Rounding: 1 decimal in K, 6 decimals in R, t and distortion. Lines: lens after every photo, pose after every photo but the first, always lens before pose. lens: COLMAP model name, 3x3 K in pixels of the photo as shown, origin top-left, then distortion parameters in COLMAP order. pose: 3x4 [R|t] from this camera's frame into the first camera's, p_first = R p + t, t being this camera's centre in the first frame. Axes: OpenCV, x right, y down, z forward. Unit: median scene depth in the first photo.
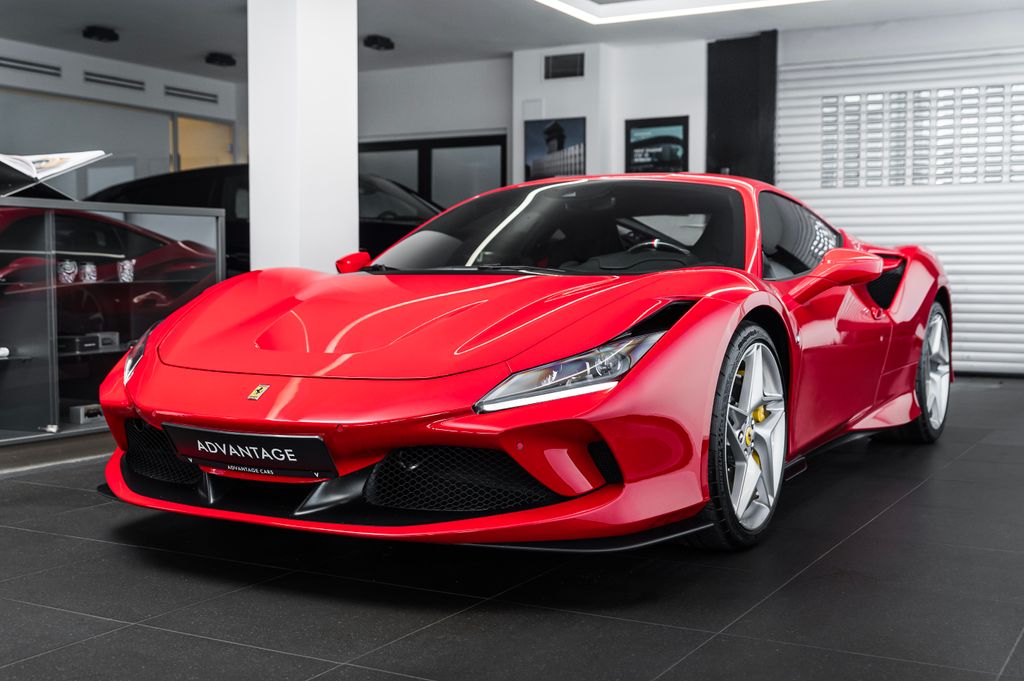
lens RADIAL K [[1254.6, 0, 512.5], [0, 1254.6, 339.1], [0, 0, 1]] dist [0.001440, 0.000000]
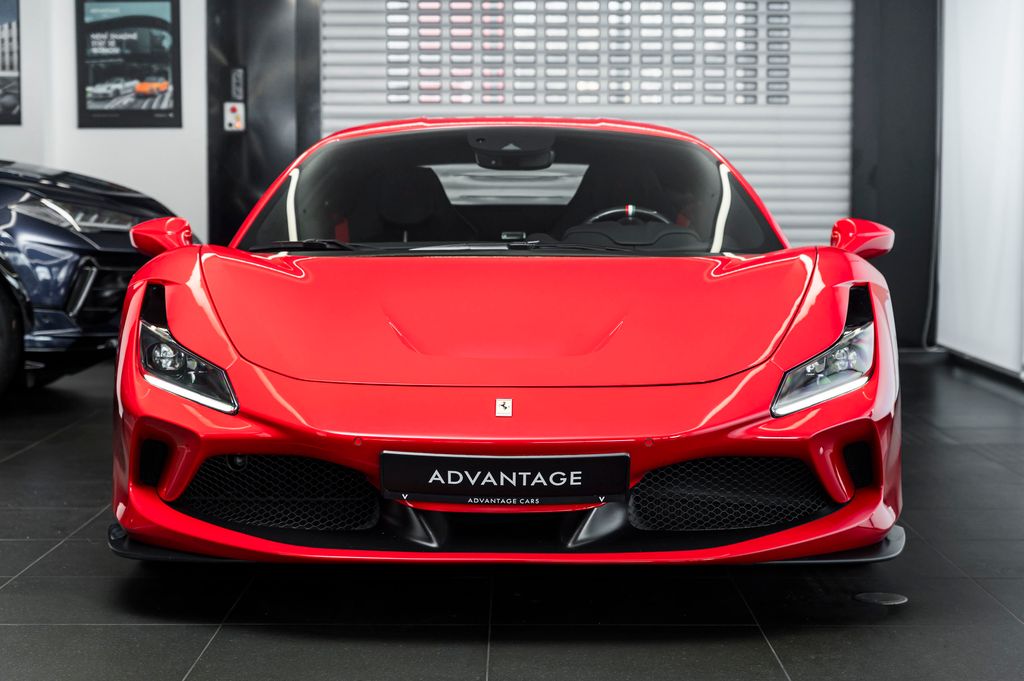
lens RADIAL K [[2081.7, 0, 512.0], [0, 2081.7, 341.7], [0, 0, 1]] dist [0.064041, 0.000000]
pose [[0.883873, -0.033756, 0.466507, -0.612887], [0.027412, 0.999416, 0.020381, -0.021708], [-0.466922, -0.005226, 0.884283, -0.167444]]
